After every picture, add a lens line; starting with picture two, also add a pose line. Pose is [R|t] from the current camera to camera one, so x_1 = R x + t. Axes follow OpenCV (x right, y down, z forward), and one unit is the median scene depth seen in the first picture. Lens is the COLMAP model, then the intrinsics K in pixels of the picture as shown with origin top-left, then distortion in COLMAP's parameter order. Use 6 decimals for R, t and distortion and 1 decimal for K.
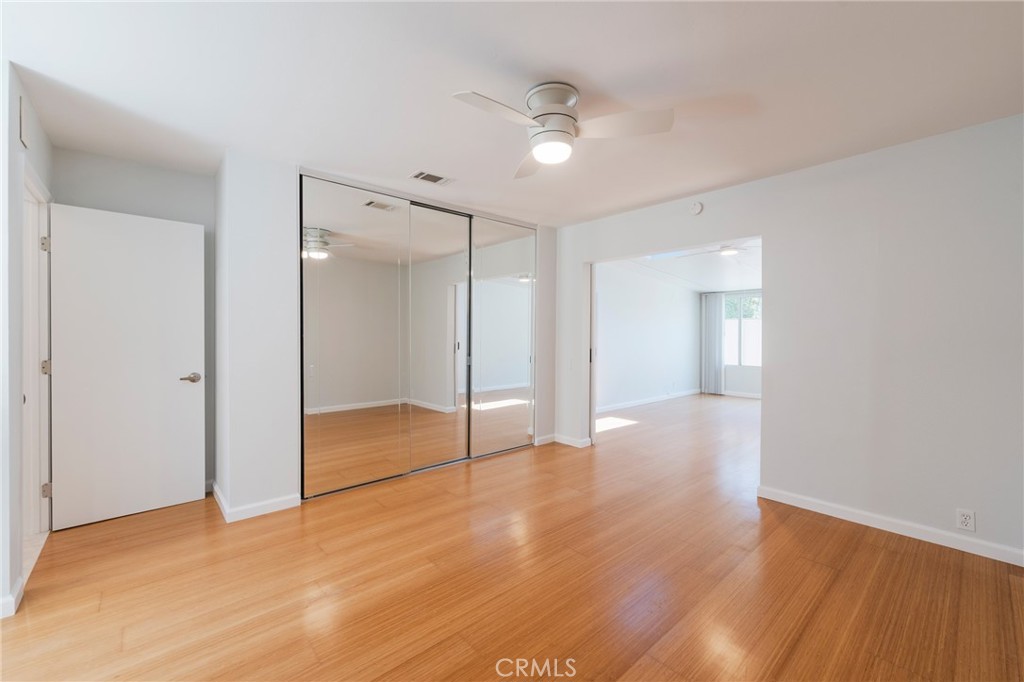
lens RADIAL K [[415.9, 0, 511.3], [0, 415.9, 331.0], [0, 0, 1]] dist [-0.000276, -0.000068]
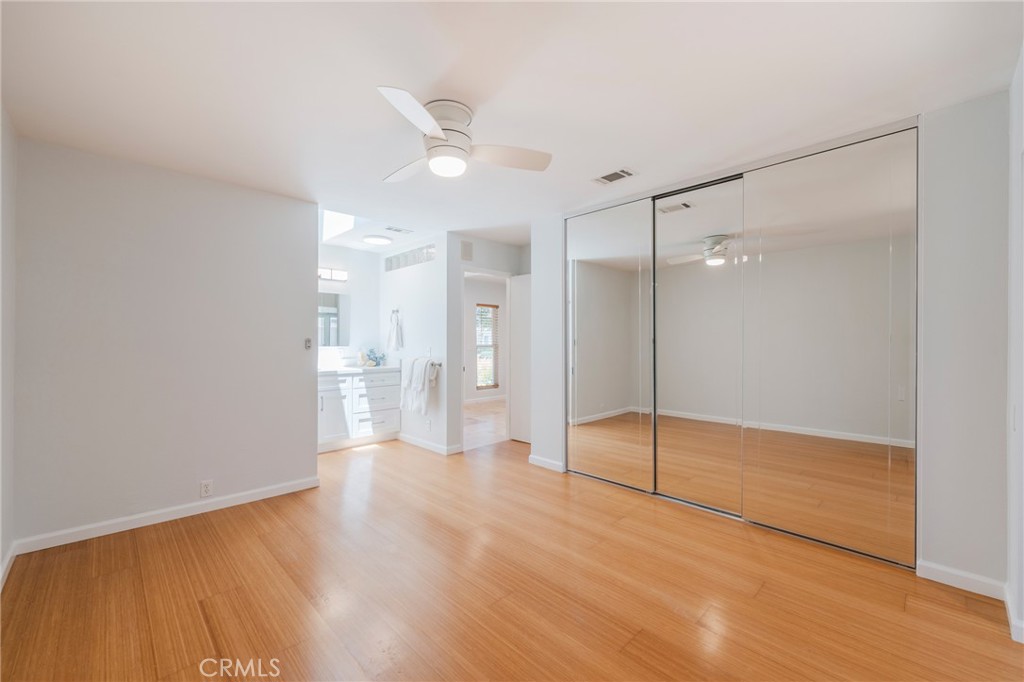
lens RADIAL K [[410.1, 0, 512.0], [0, 410.1, 341.0], [0, 0, 1]] dist [-0.001182, -0.000217]
pose [[0.055375, -0.001673, -0.998464, 0.719753], [0.001983, 0.999997, -0.001566, 0.005349], [0.998464, -0.001893, 0.055378, 0.716838]]
